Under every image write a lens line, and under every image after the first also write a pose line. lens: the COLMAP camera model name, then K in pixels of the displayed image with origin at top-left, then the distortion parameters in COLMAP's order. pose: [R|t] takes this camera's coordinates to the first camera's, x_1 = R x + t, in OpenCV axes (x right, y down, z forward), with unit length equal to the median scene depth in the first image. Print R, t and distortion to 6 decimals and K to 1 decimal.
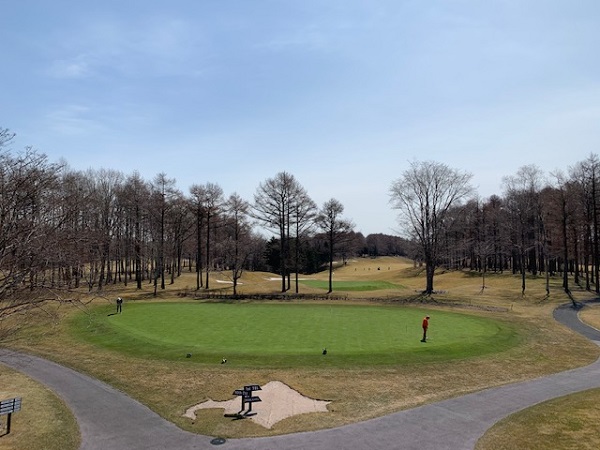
lens RADIAL K [[459.4, 0, 302.4], [0, 459.4, 221.5], [0, 0, 1]] dist [0.090687, -0.138577]
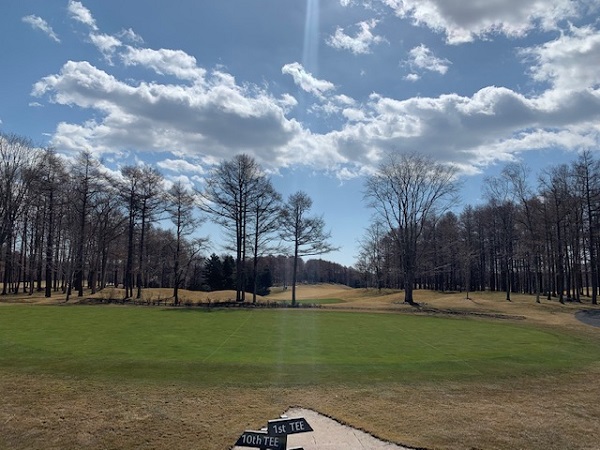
lens RADIAL K [[454.5, 0, 300.0], [0, 454.5, 225.0], [0, 0, 1]] dist [0.028341, -0.001530]
pose [[0.989759, 0.031061, 0.139328, -0.046955], [-0.022494, 0.997782, -0.062643, 0.064329], [-0.140965, 0.058868, 0.988263, 0.183345]]
